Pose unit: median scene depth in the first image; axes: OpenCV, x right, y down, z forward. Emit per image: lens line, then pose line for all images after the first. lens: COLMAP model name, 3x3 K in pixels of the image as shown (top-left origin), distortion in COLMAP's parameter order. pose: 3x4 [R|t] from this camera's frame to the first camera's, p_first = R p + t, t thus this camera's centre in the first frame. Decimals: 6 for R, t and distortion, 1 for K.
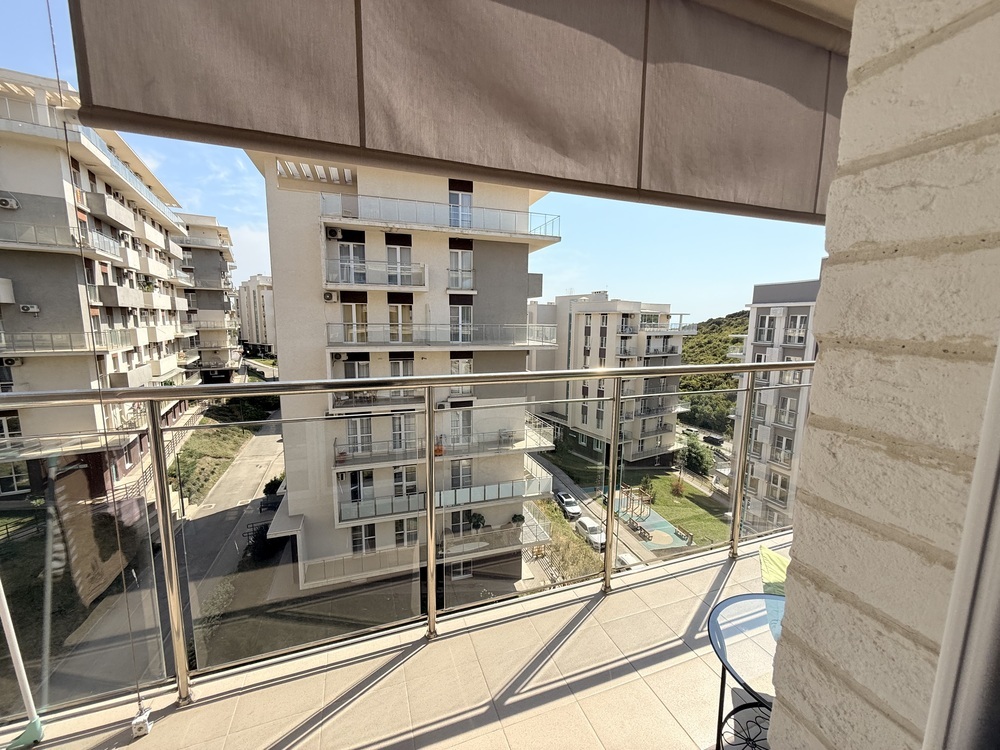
lens RADIAL K [[398.5, 0, 504.7], [0, 398.5, 376.0], [0, 0, 1]] dist [0.000741, -0.000054]
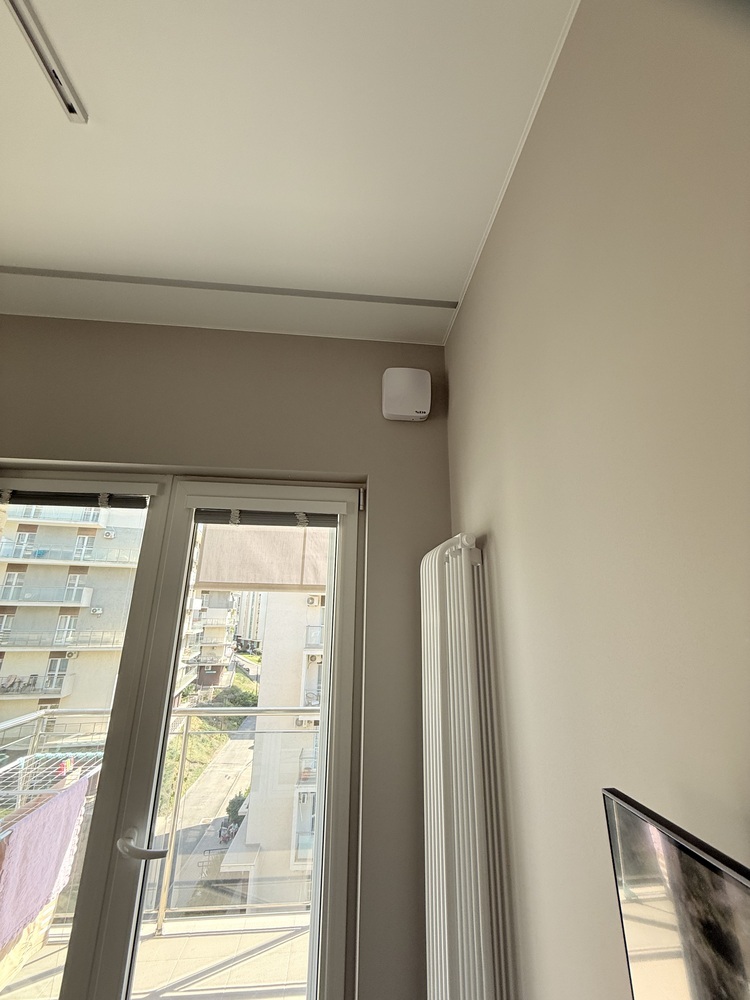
lens RADIAL K [[398.5, 0, 376.2], [0, 398.5, 494.8], [0, 0, 1]] dist [0.000741, -0.000054]
pose [[0.965821, -0.072376, -0.248901, 0.025038], [-0.039450, 0.907998, -0.417112, -0.005967], [0.256191, 0.412675, 0.874108, -0.040134]]
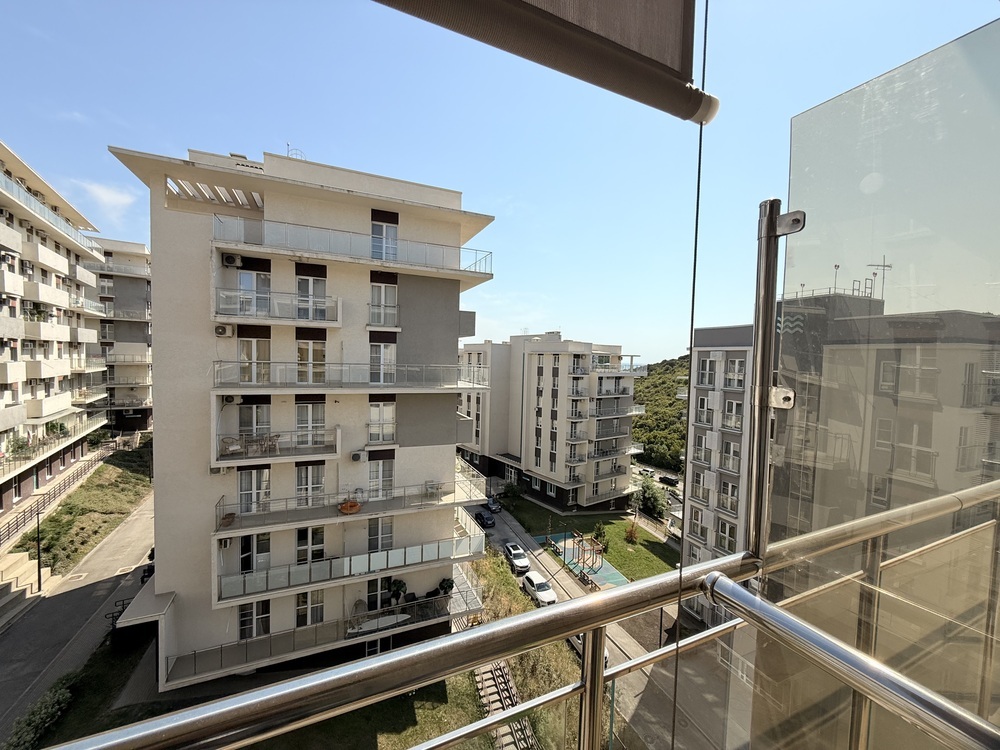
lens RADIAL K [[398.5, 0, 504.7], [0, 398.5, 376.0], [0, 0, 1]] dist [0.000741, -0.000054]
pose [[0.995948, 0.011717, 0.089169, 0.064021], [-0.003176, 0.995441, -0.095325, -0.012734], [-0.089880, 0.094655, 0.991444, 0.059378]]
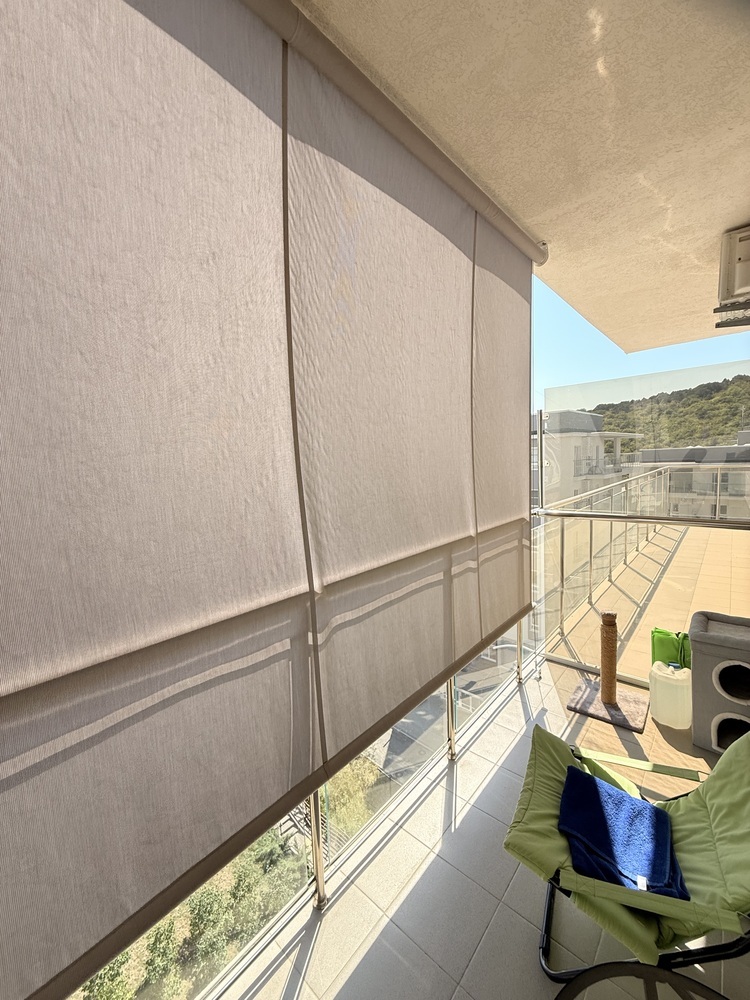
lens RADIAL K [[400.3, 0, 375.0], [0, 400.3, 496.2], [0, 0, 1]] dist [0.001308, 0.000229]
pose [[0.882056, -0.090232, 0.462423, 0.005308], [0.116976, 0.992699, -0.029423, -0.008079], [-0.456392, 0.080045, 0.886171, 0.019148]]
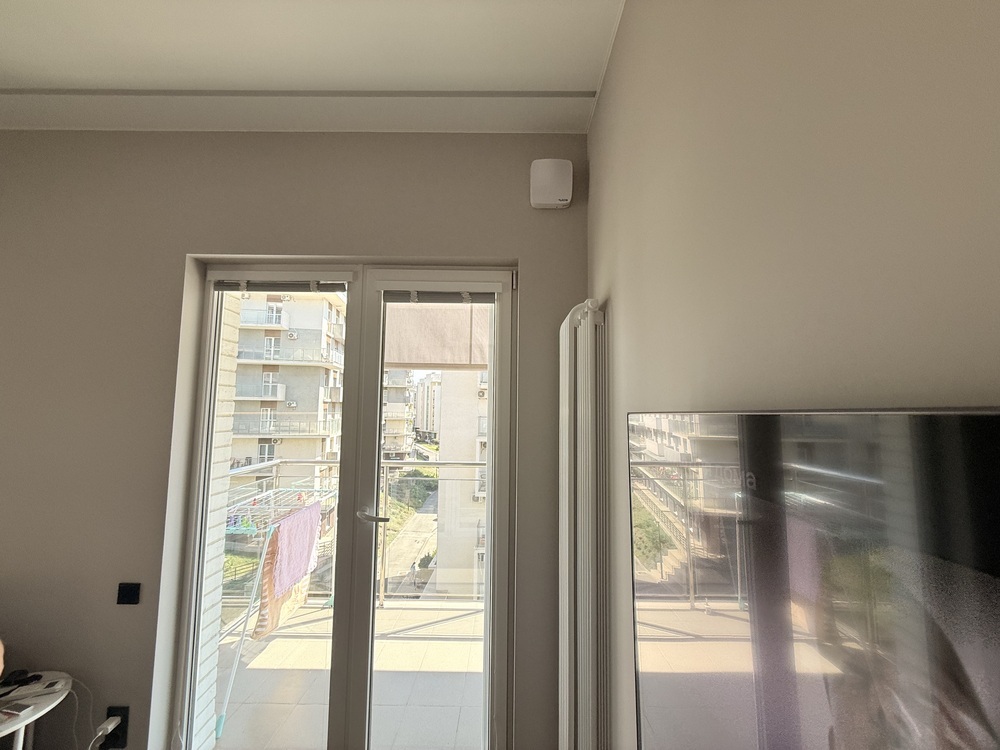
lens RADIAL K [[398.5, 0, 504.7], [0, 398.5, 376.0], [0, 0, 1]] dist [0.000741, -0.000054]
pose [[0.935215, -0.027805, -0.352987, 0.029978], [-0.052143, 0.975227, -0.214971, 0.000618], [0.350219, 0.219450, 0.910598, -0.048388]]
